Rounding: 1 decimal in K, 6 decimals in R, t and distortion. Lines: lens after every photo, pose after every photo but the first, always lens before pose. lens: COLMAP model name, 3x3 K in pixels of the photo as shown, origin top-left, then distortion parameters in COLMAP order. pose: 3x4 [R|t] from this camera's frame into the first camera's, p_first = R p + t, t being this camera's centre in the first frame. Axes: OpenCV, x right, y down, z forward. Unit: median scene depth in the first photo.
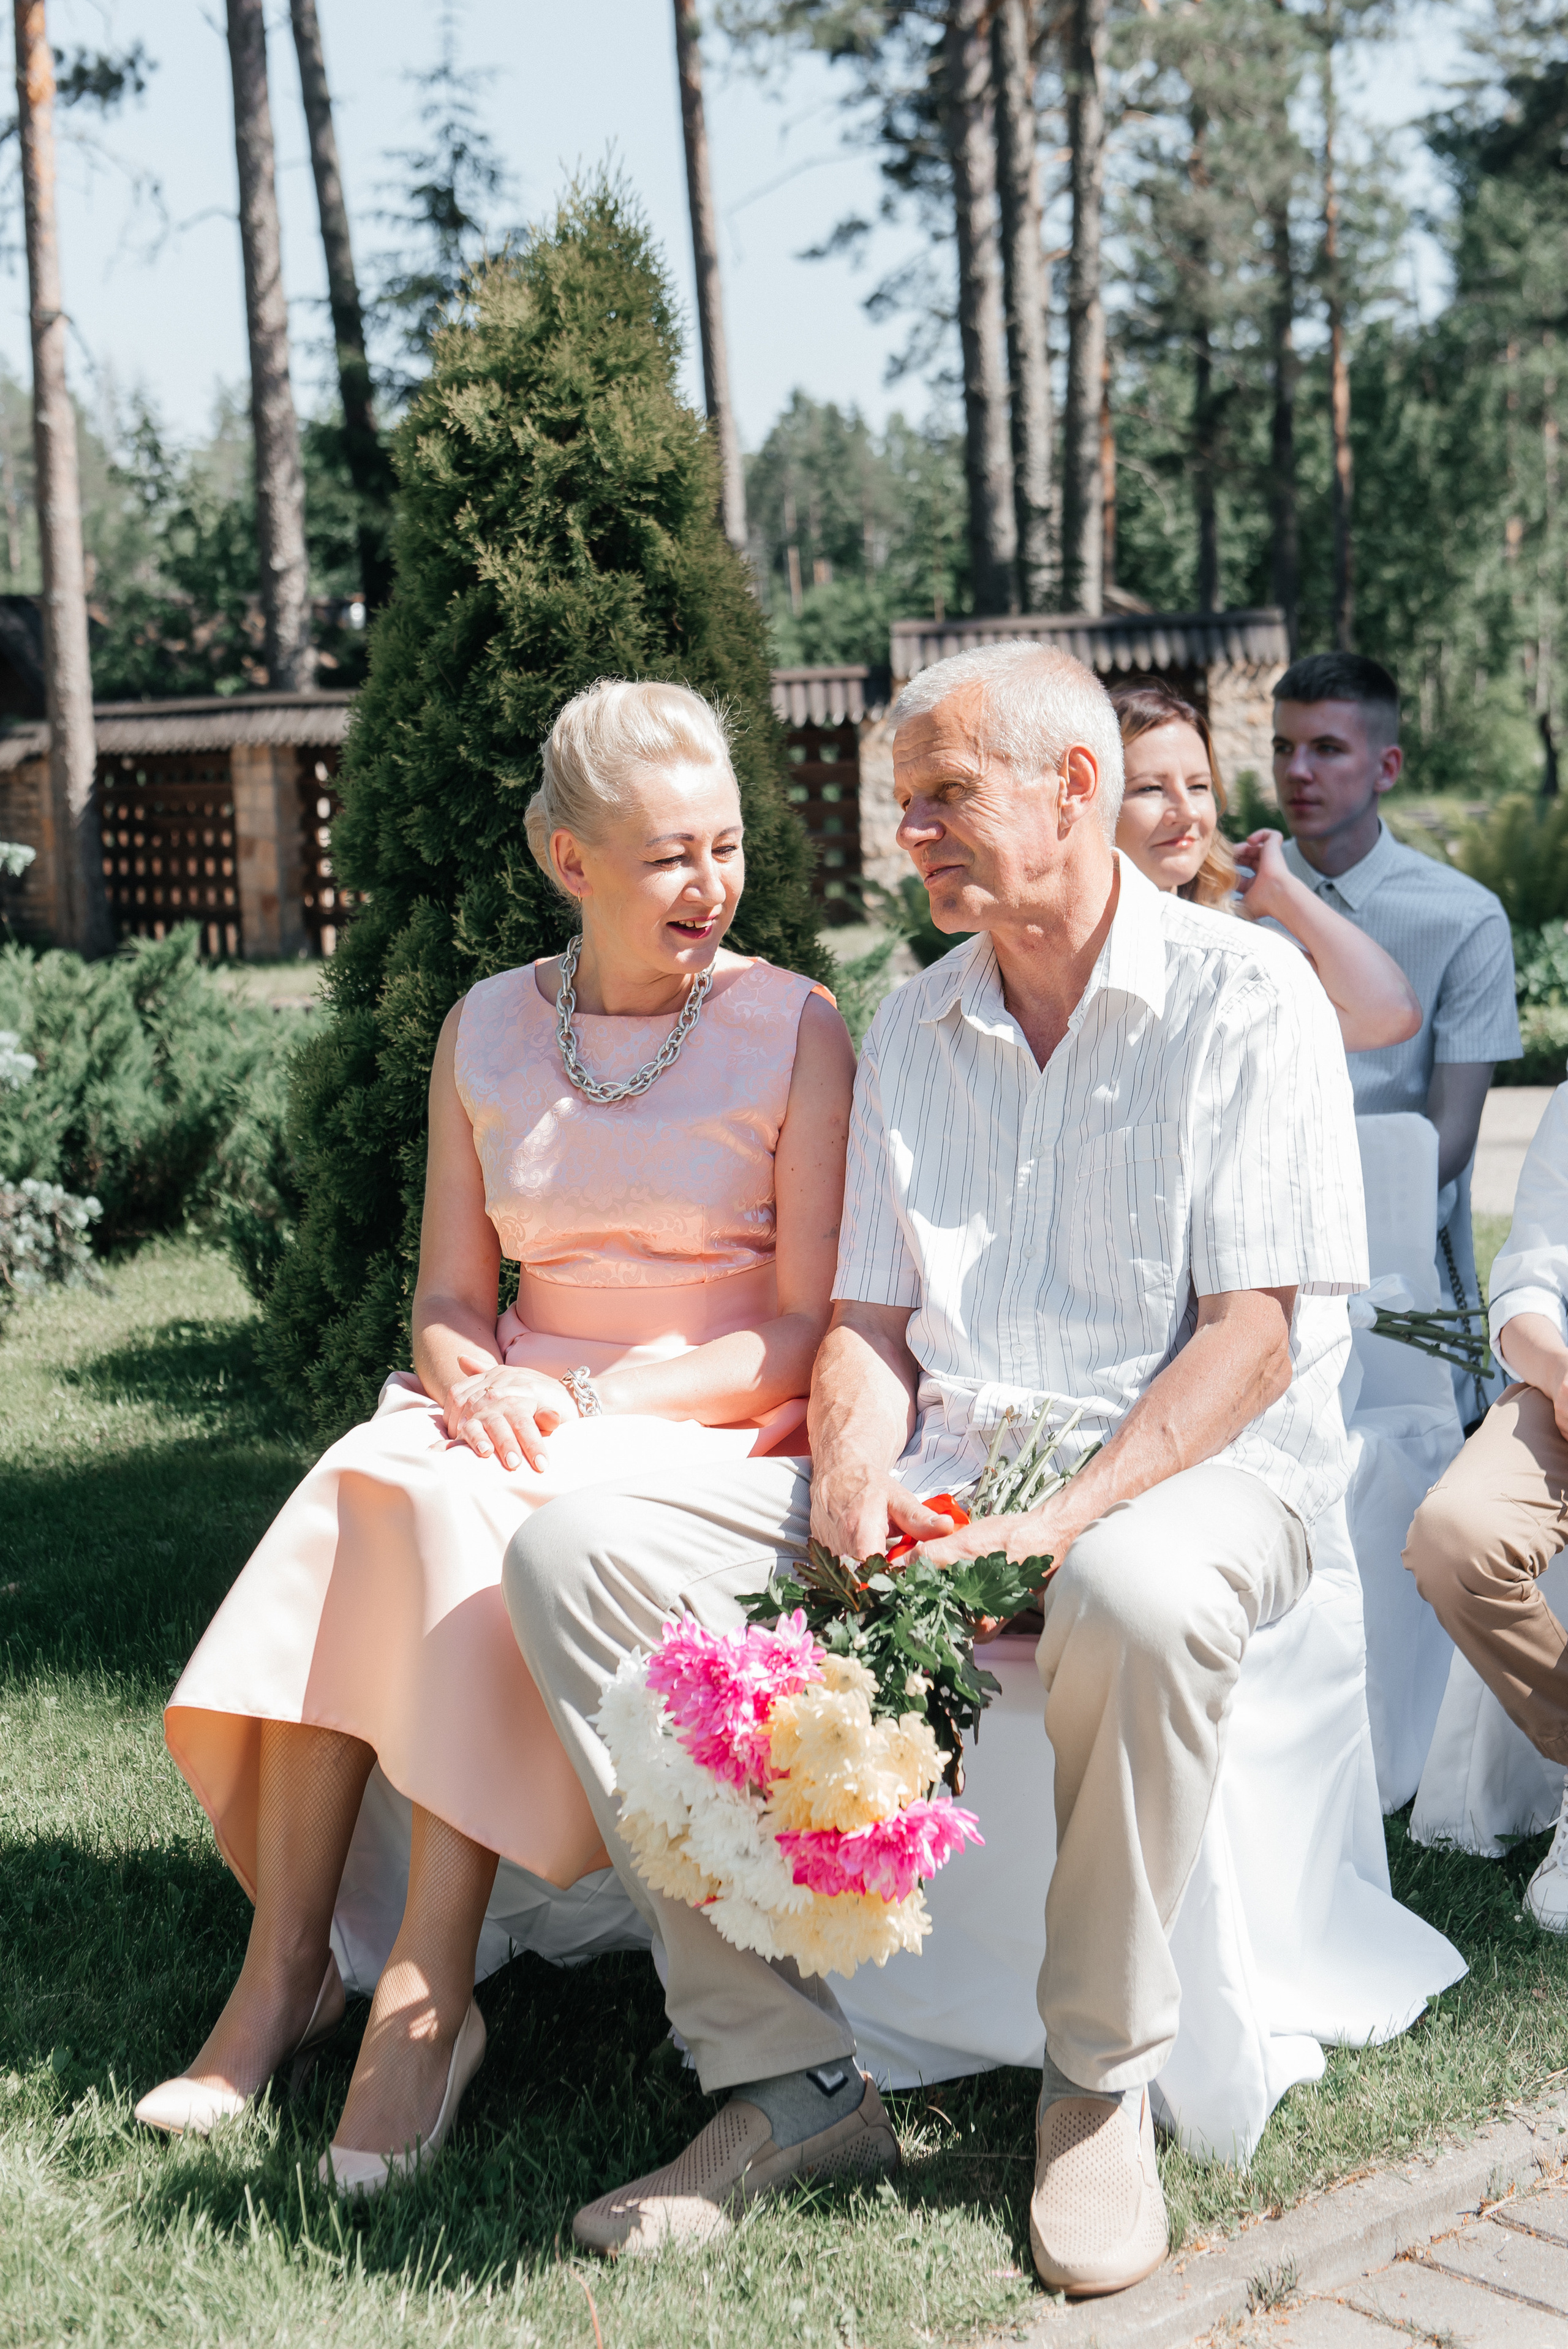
lens RADIAL K [[3375.9, 0, 778.9], [0, 3375.9, 1170.0], [0, 0, 1]] dist [-0.047007, 0.031806]
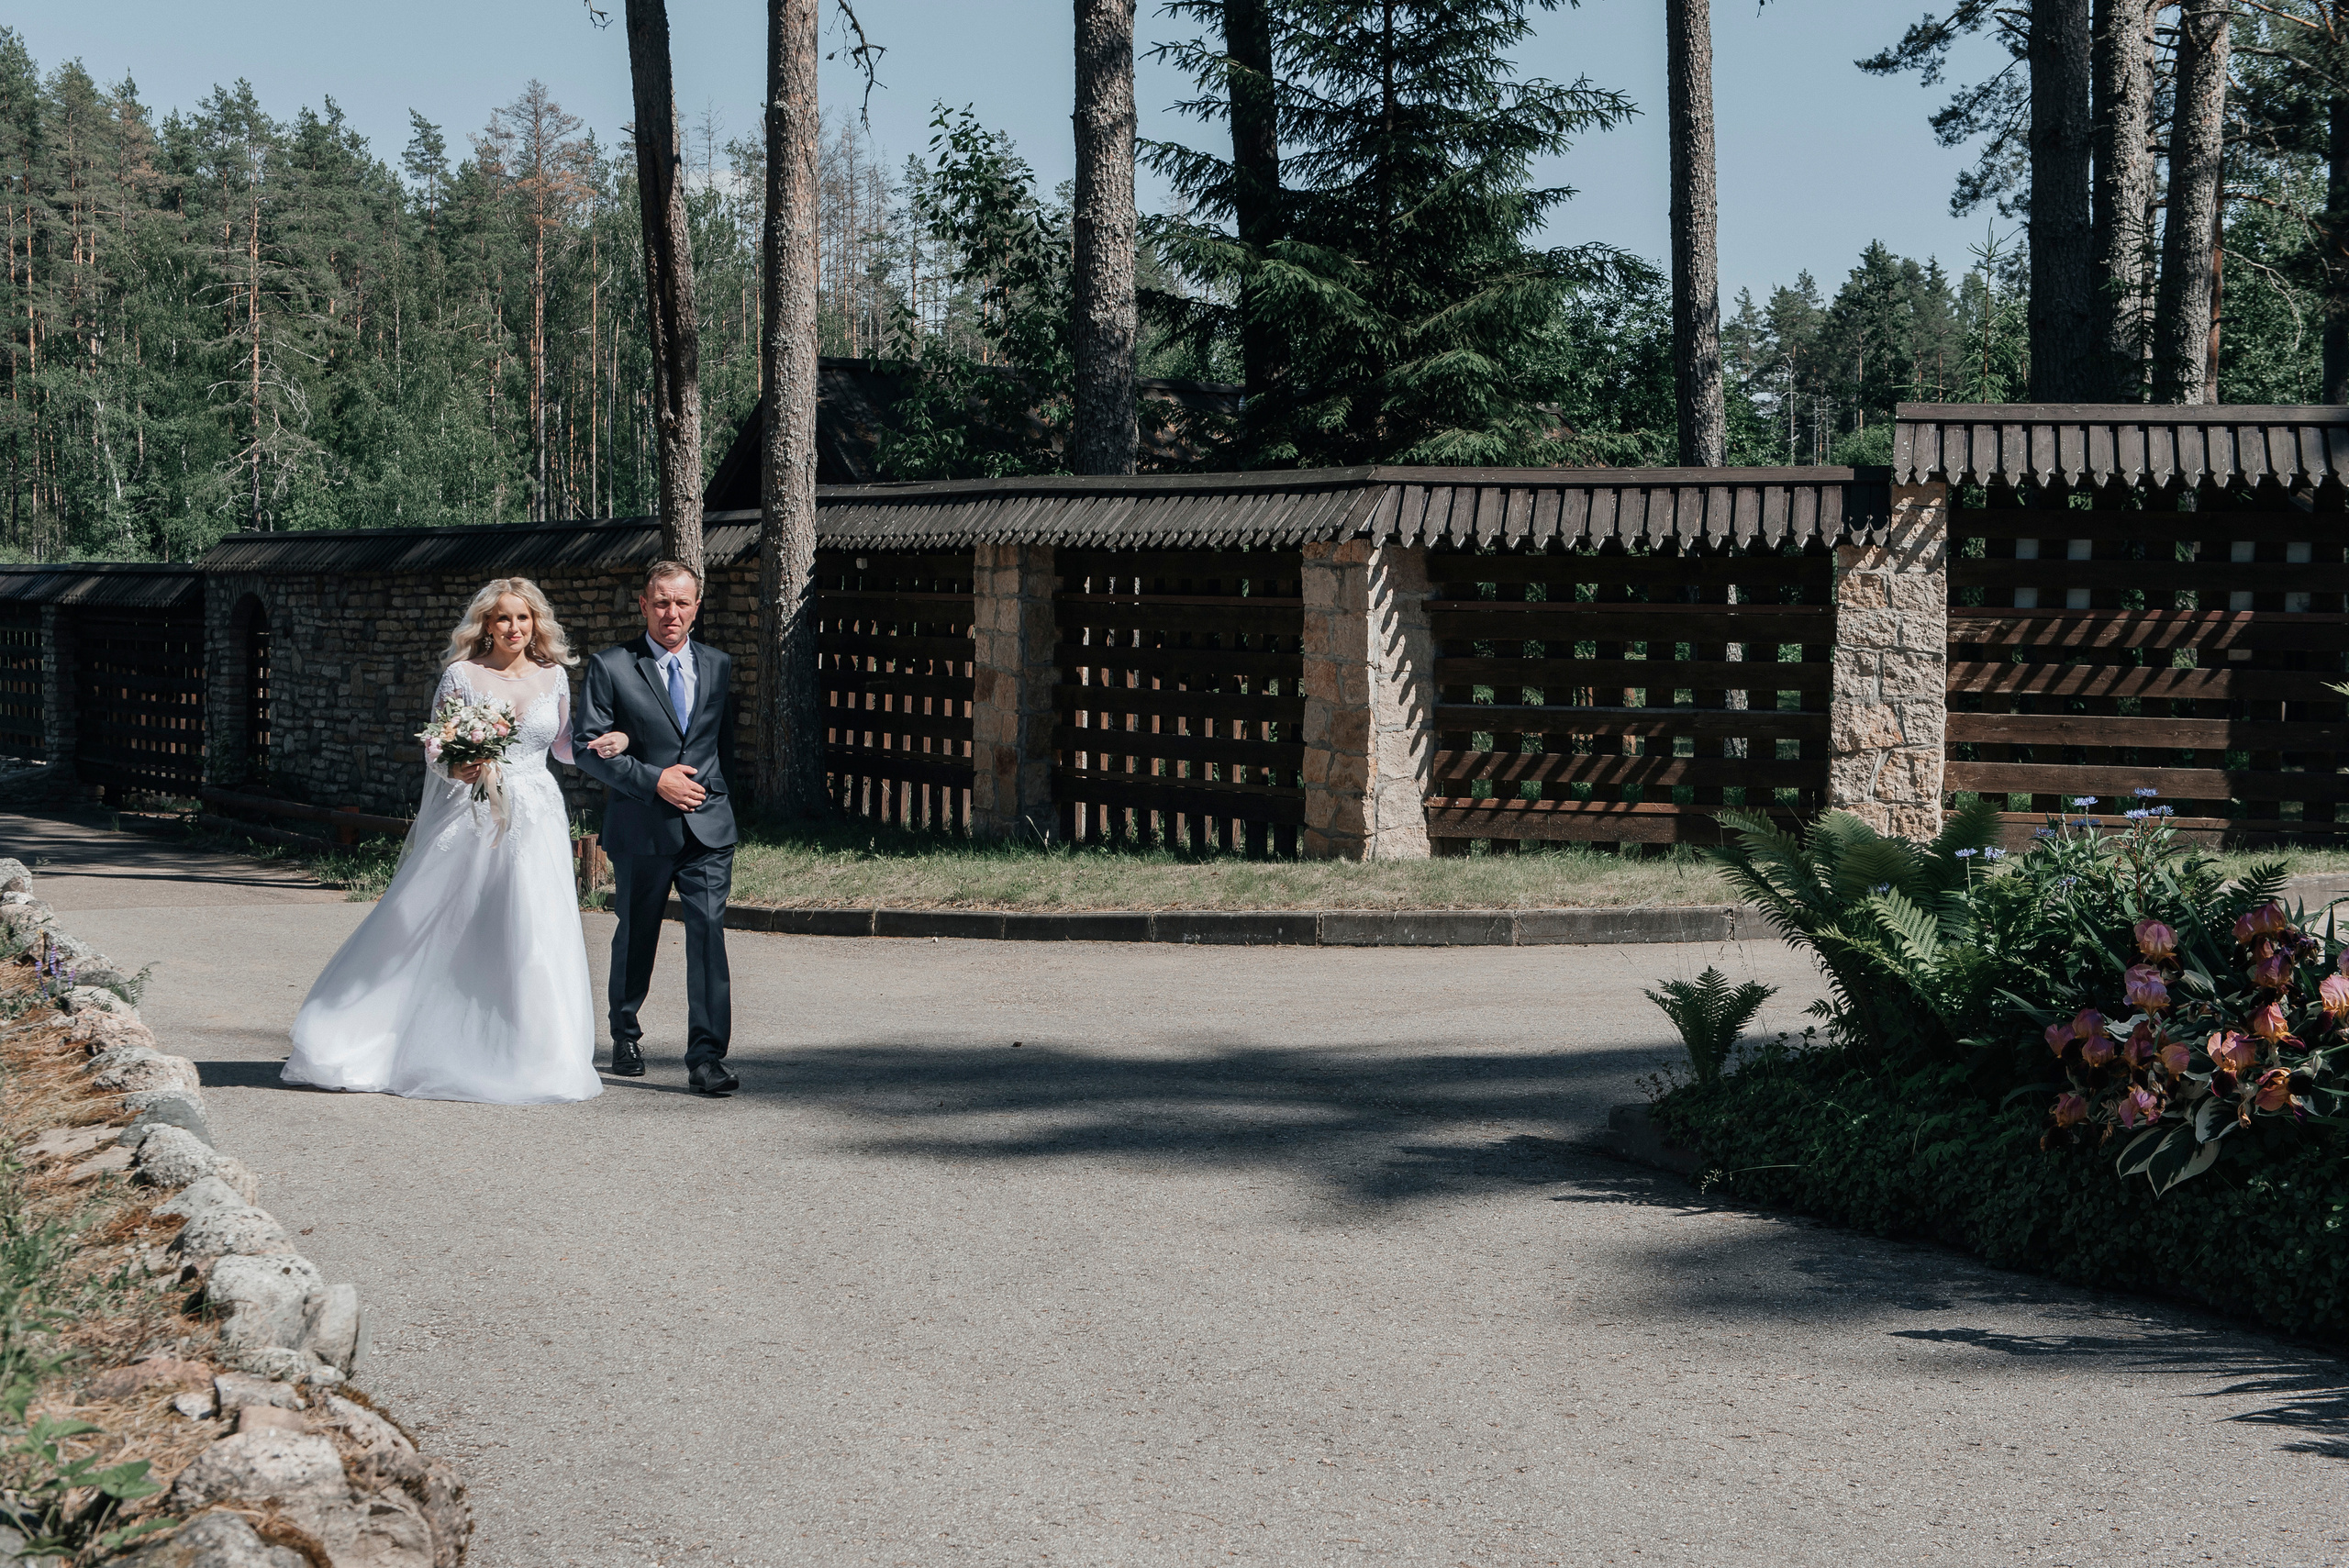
lens RADIAL K [[3376.2, 0, 1179.0], [0, 3376.2, 873.9], [0, 0, 1]] dist [-0.047007, 0.031806]
pose [[0.980680, 0.061525, -0.185689, 0.021650], [-0.068940, 0.997050, -0.033739, -0.031789], [0.183066, 0.045888, 0.982029, 0.282037]]
